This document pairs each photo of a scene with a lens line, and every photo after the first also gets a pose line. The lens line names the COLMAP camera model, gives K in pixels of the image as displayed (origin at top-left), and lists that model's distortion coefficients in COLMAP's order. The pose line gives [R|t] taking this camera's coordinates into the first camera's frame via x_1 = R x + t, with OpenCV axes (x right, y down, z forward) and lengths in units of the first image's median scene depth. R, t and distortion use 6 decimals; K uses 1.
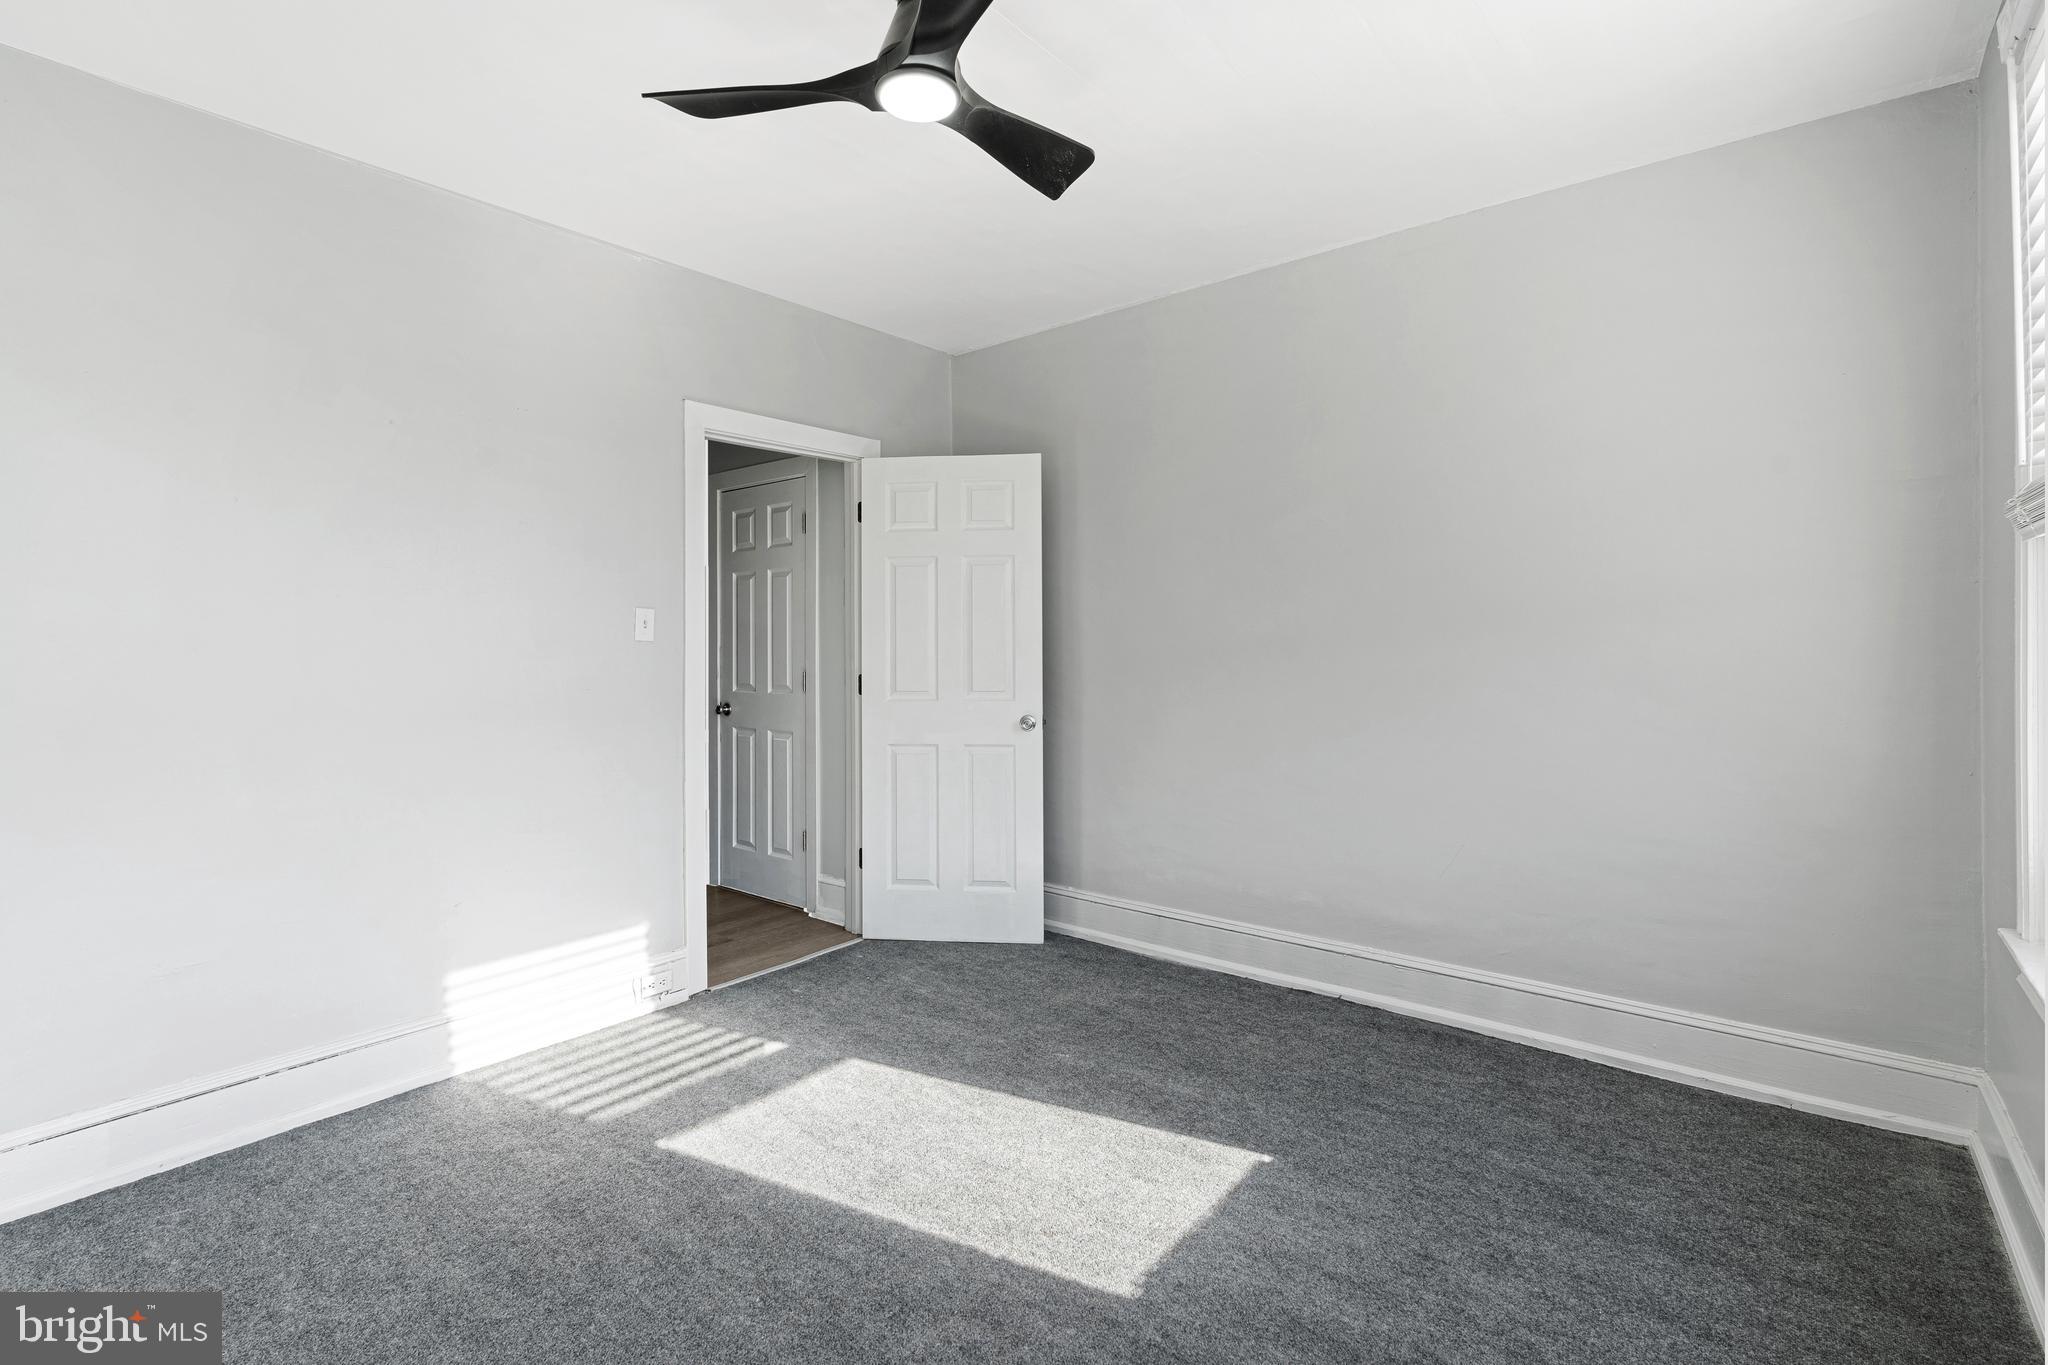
lens RADIAL K [[916.3, 0, 1024.5], [0, 916.3, 671.1], [0, 0, 1]] dist [-0.014159, 0.001933]
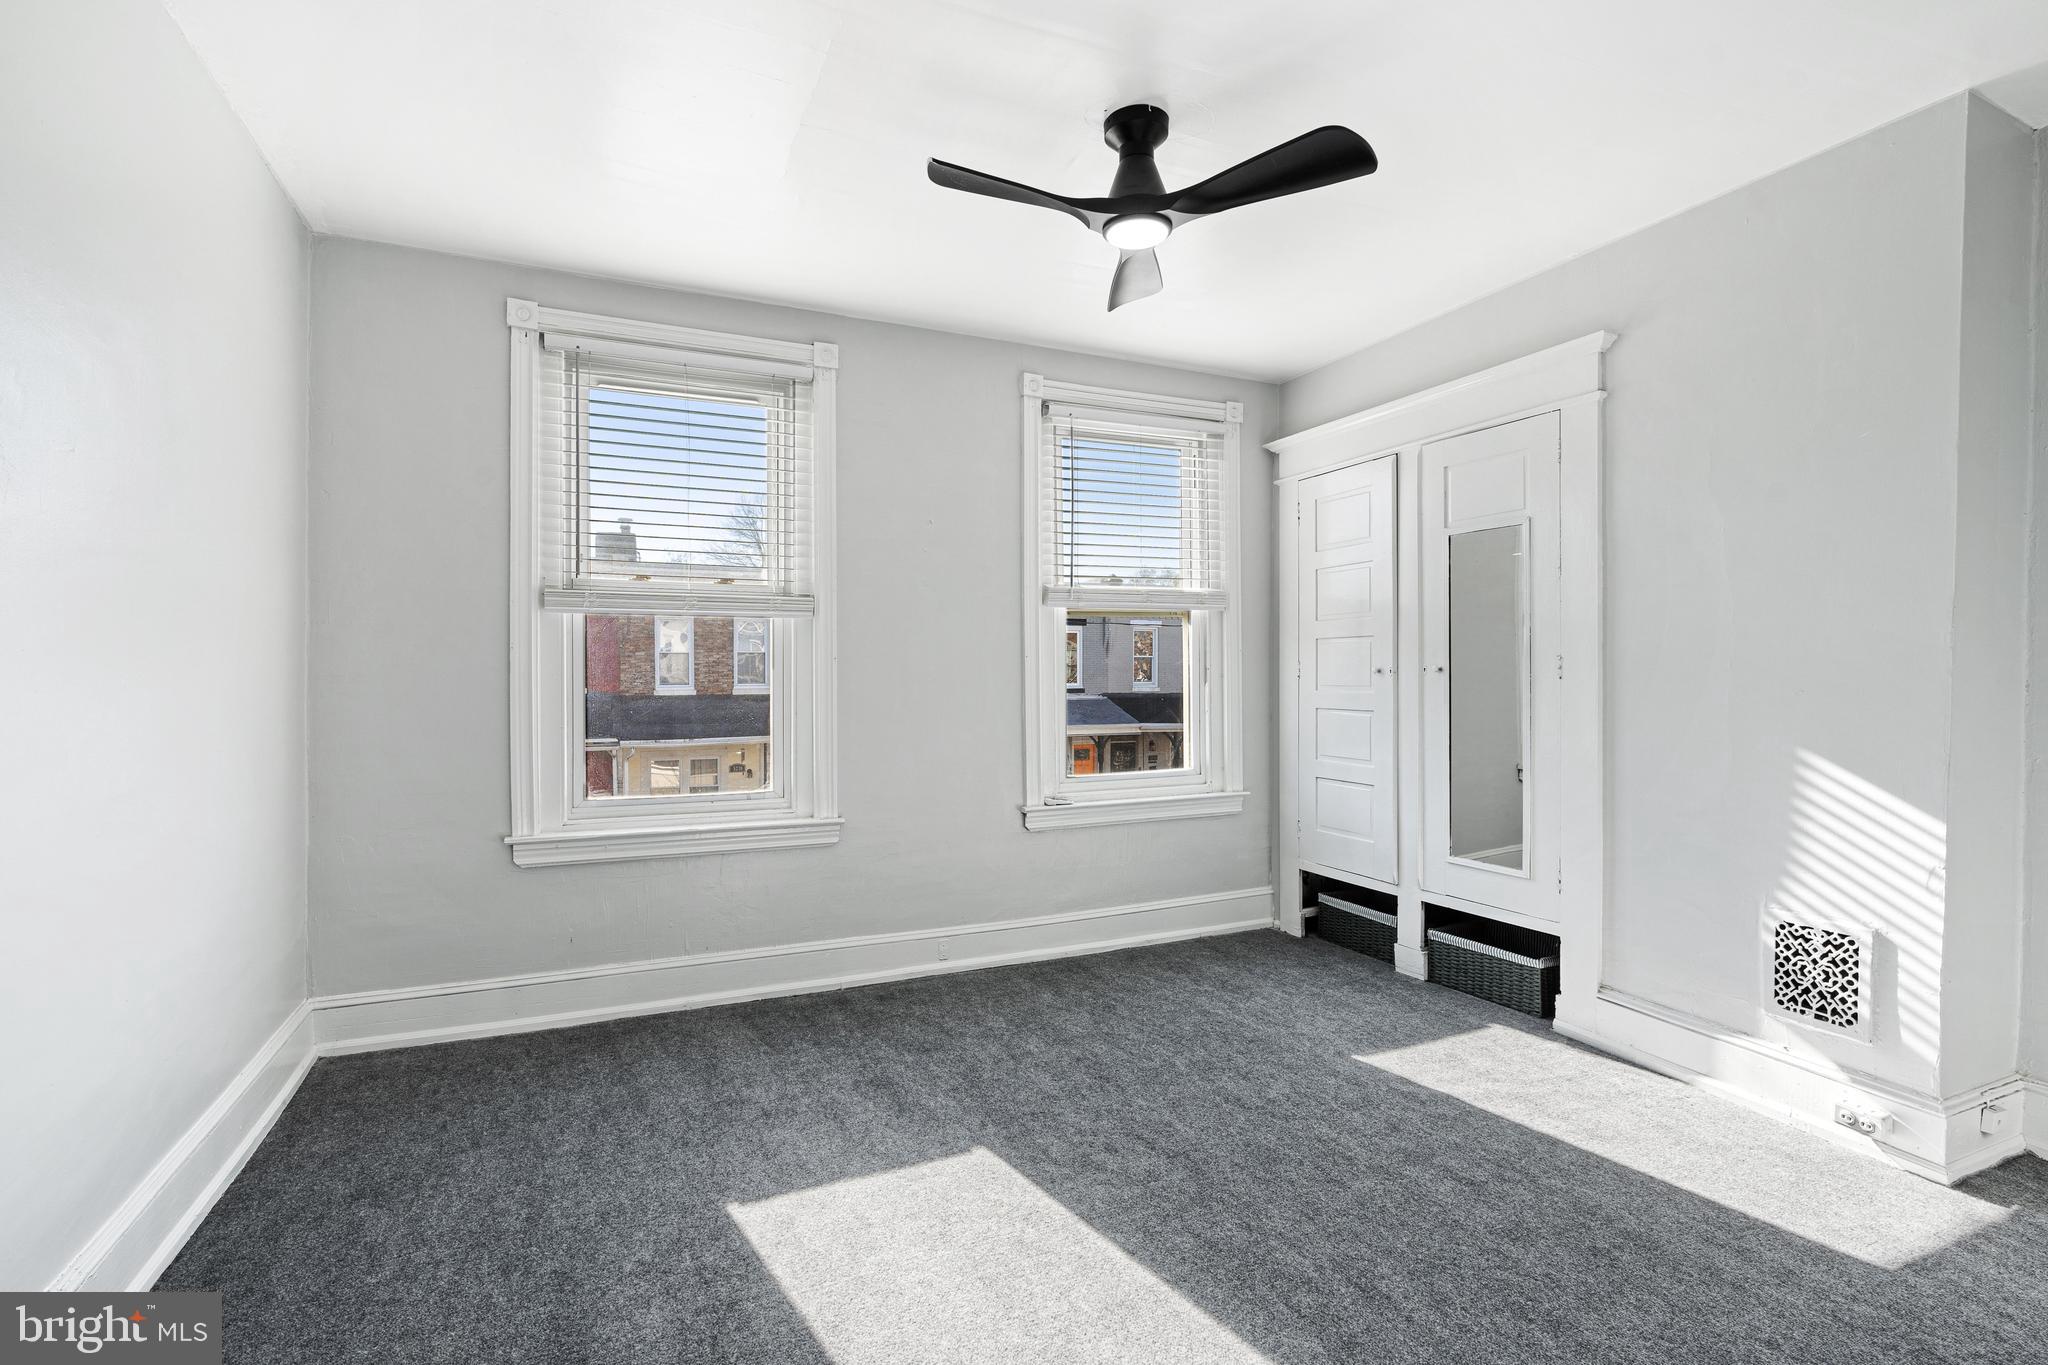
lens RADIAL K [[916.3, 0, 1024.5], [0, 916.3, 671.1], [0, 0, 1]] dist [-0.014159, 0.001933]
pose [[-0.889109, 0.002834, 0.457687, -0.475462], [0.019219, 0.999330, 0.031147, -0.042933], [-0.457292, 0.036489, -0.888568, 1.838526]]
